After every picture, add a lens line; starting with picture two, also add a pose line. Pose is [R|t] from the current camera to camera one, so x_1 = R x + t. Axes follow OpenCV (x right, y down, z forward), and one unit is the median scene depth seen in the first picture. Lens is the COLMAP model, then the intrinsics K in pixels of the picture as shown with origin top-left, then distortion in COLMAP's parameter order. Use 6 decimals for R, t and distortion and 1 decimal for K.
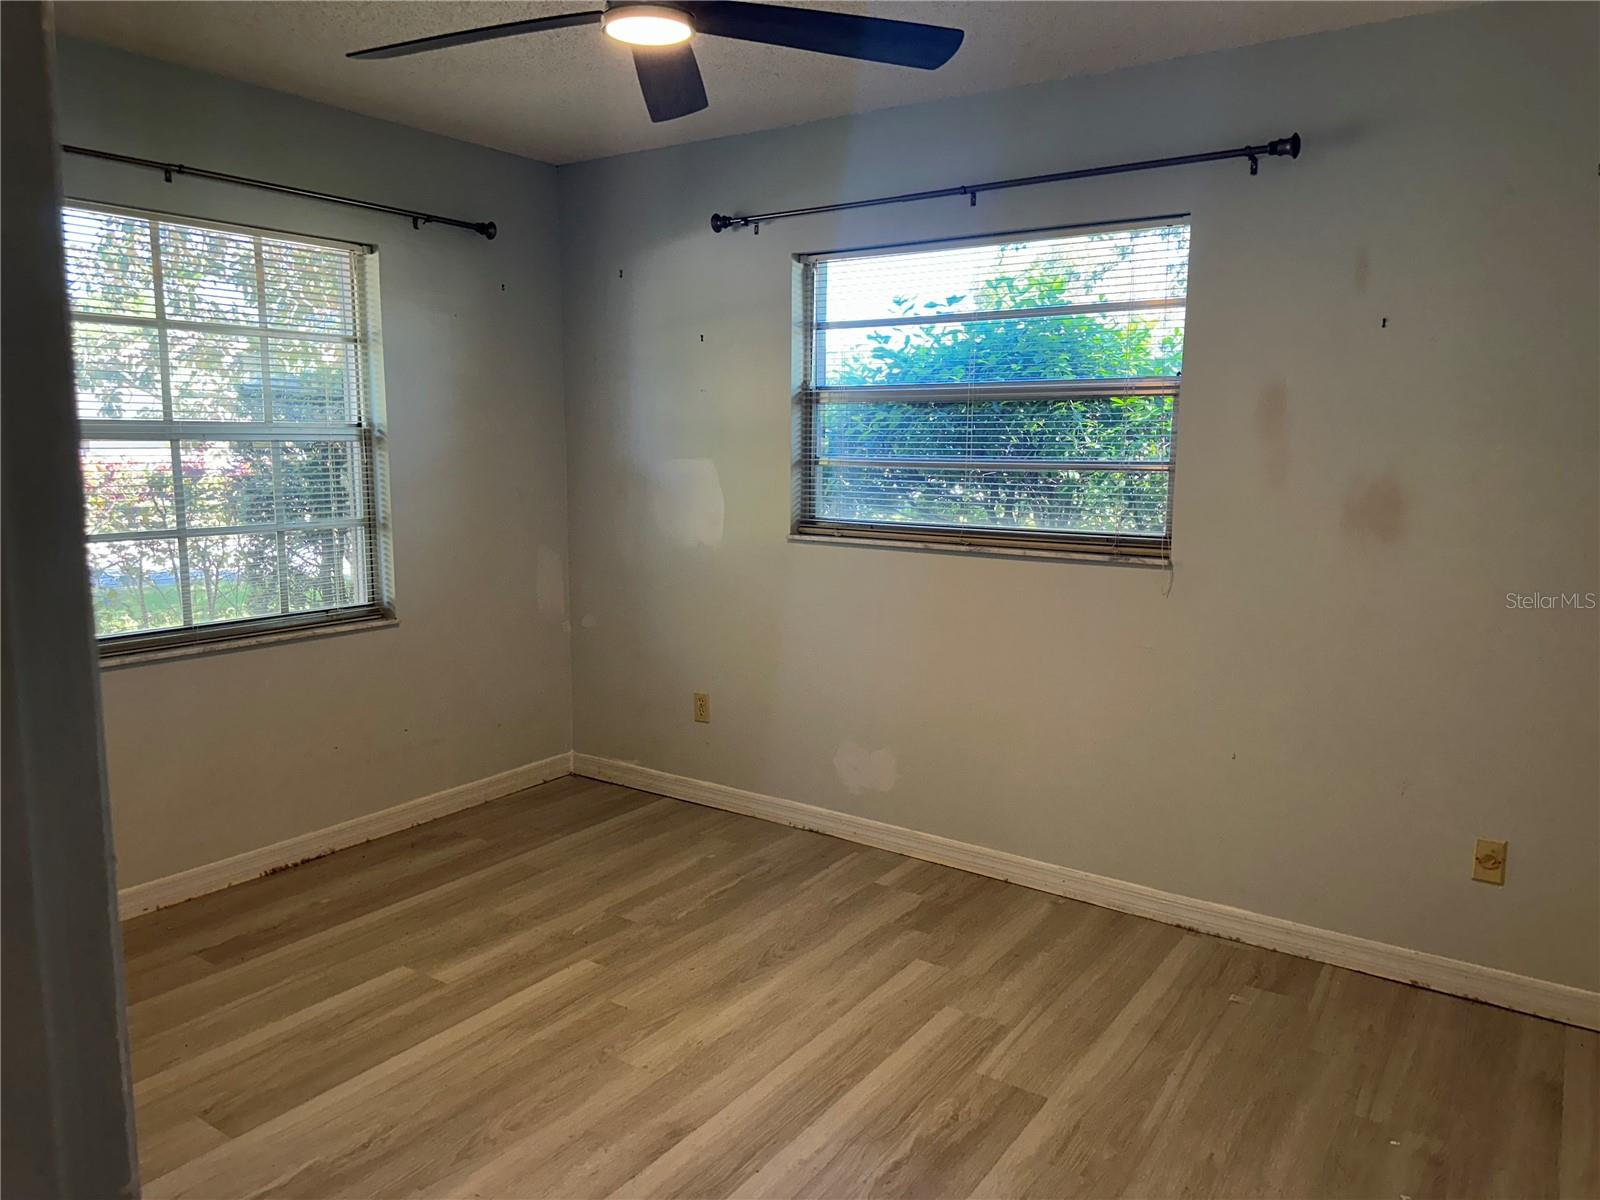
lens RADIAL K [[1129.1, 0, 795.3], [0, 1129.1, 596.4], [0, 0, 1]] dist [0.011939, 0.002076]
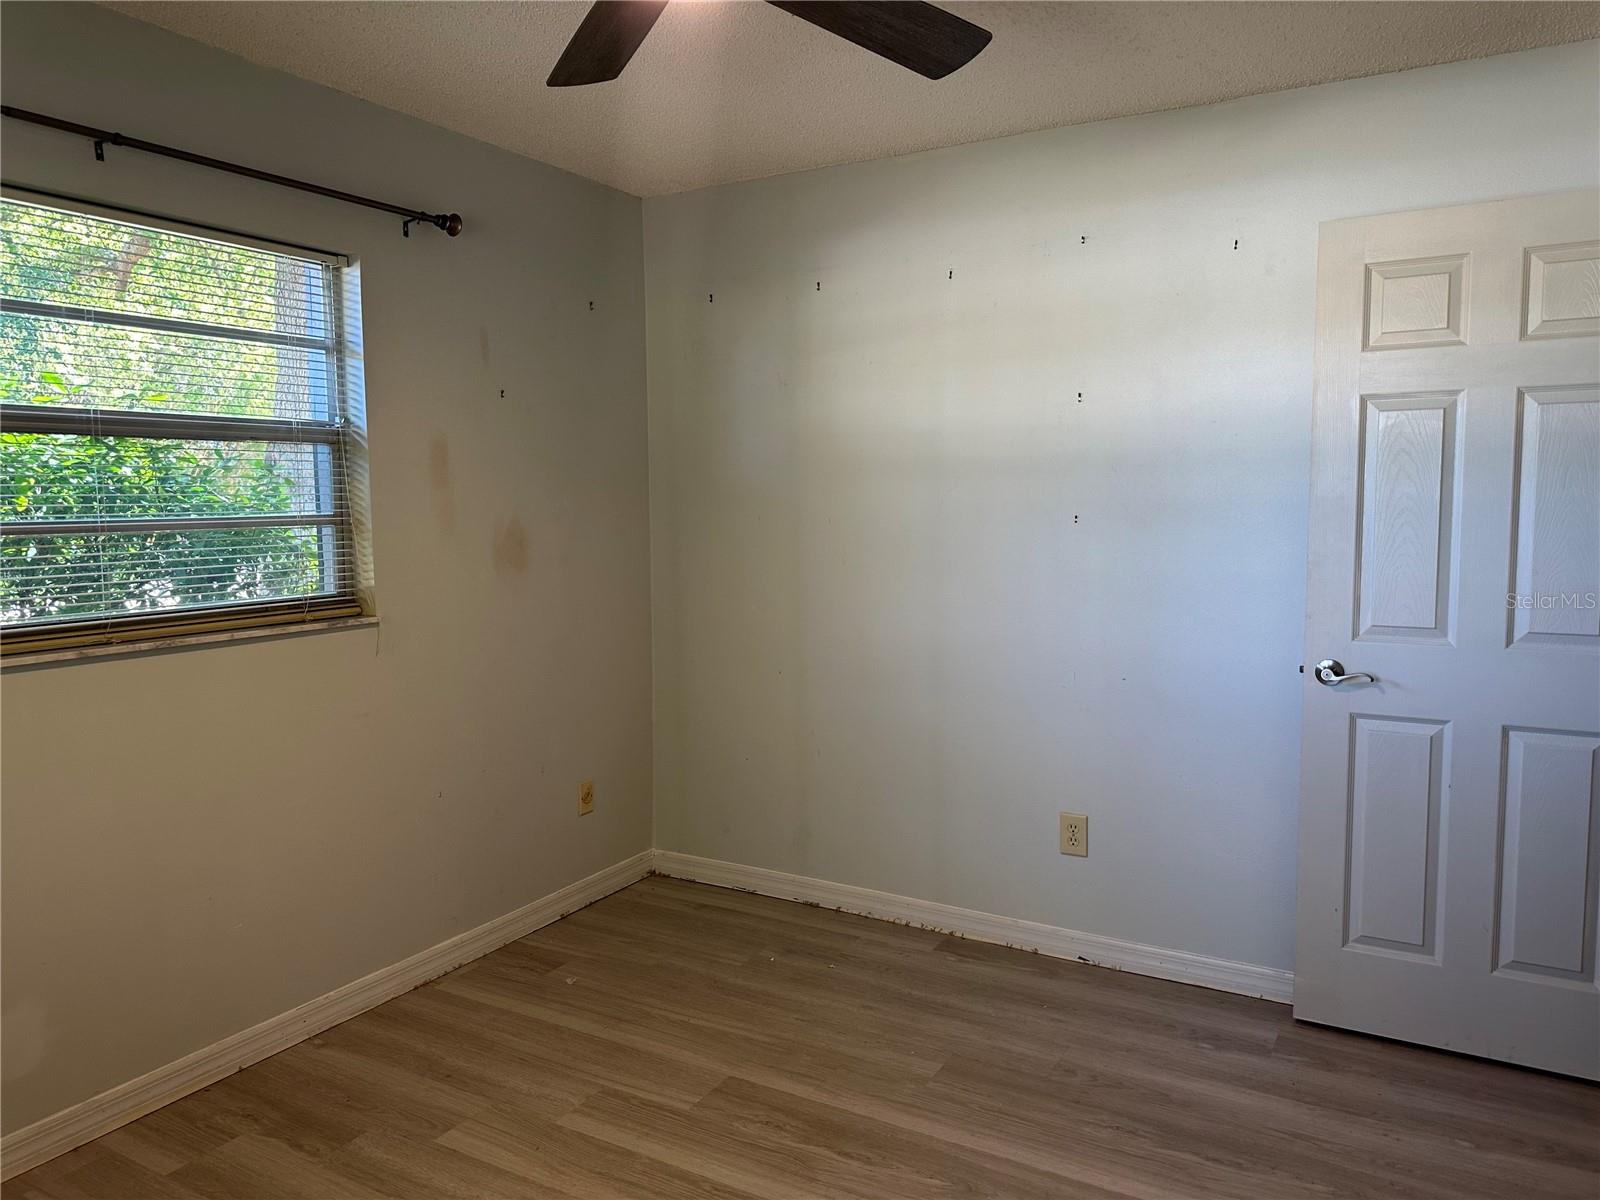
lens RADIAL K [[1129.1, 0, 795.3], [0, 1129.1, 596.4], [0, 0, 1]] dist [0.011939, 0.002076]
pose [[-0.086669, -0.095358, 0.991663, -0.702753], [0.143942, 0.983765, 0.107179, -0.109344], [-0.985784, 0.152031, -0.071536, 0.788606]]
